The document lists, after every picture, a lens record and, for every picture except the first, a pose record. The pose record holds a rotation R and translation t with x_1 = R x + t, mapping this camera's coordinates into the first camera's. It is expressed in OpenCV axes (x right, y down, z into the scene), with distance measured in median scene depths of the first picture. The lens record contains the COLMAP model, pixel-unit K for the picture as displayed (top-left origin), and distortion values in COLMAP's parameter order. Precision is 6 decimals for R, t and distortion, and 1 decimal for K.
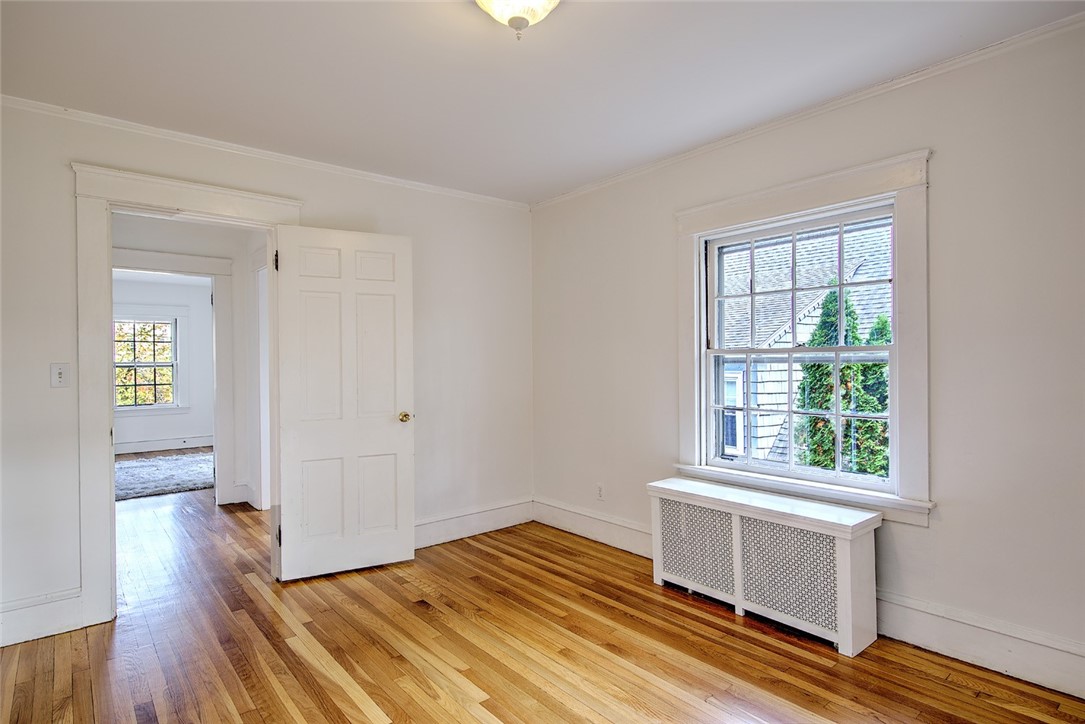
lens RADIAL K [[575.3, 0, 548.1], [0, 575.3, 361.6], [0, 0, 1]] dist [0.000382, -0.001465]
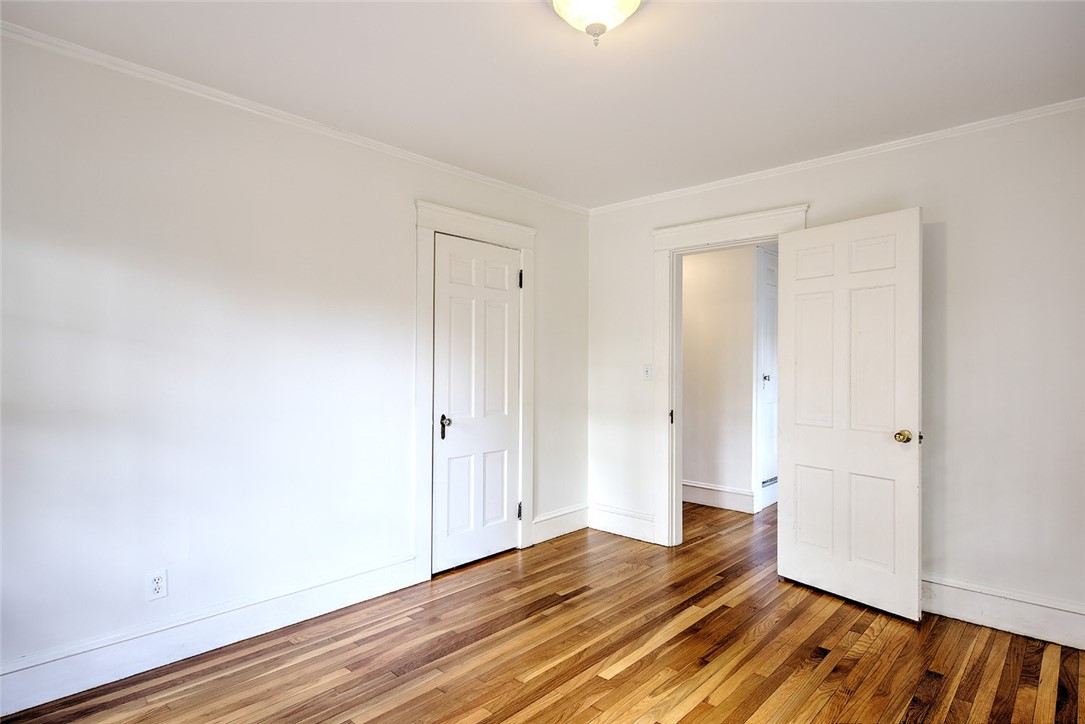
lens RADIAL K [[575.3, 0, 544.8], [0, 575.3, 363.8], [0, 0, 1]] dist [0.000382, -0.001465]
pose [[0.136308, 0.009769, -0.990618, 0.561361], [-0.009880, 0.999915, 0.008501, -0.006828], [0.990617, 0.008629, 0.136393, 0.477454]]
